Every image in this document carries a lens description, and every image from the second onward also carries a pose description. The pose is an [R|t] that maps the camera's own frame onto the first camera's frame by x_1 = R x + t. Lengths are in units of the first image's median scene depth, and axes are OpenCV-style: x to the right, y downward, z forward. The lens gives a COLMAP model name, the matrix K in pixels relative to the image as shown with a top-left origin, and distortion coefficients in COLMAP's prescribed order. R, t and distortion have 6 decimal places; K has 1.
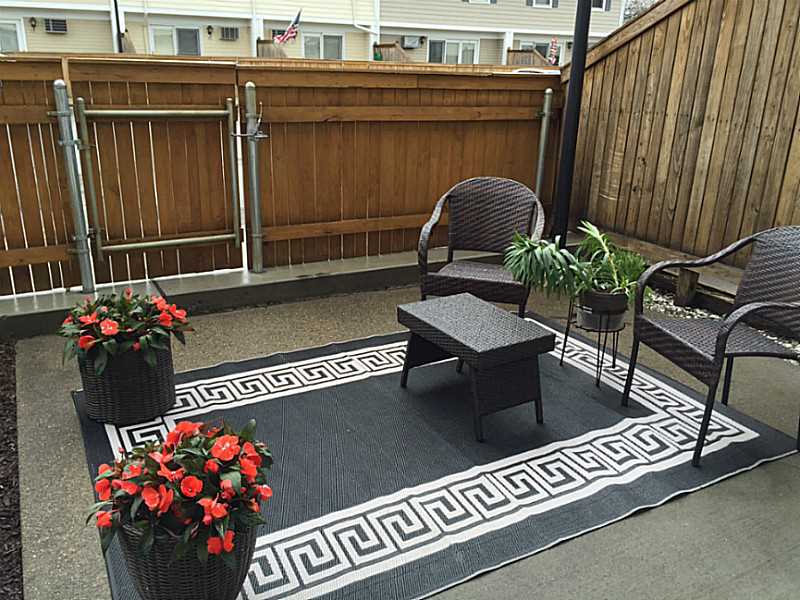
lens RADIAL K [[621.8, 0, 398.8], [0, 621.8, 296.8], [0, 0, 1]] dist [0.000654, 0.000281]
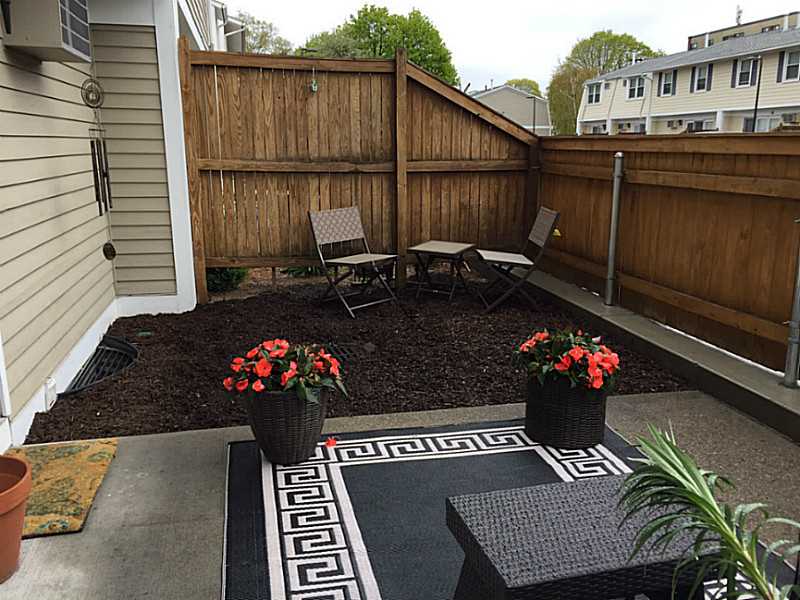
lens RADIAL K [[678.7, 0, 398.0], [0, 678.7, 300.9], [0, 0, 1]] dist [0.038912, 0.004975]
pose [[-0.267201, 0.190619, -0.944599, 0.764017], [-0.326713, 0.904262, 0.274897, -0.279793], [0.906566, 0.382066, -0.179342, 0.927541]]
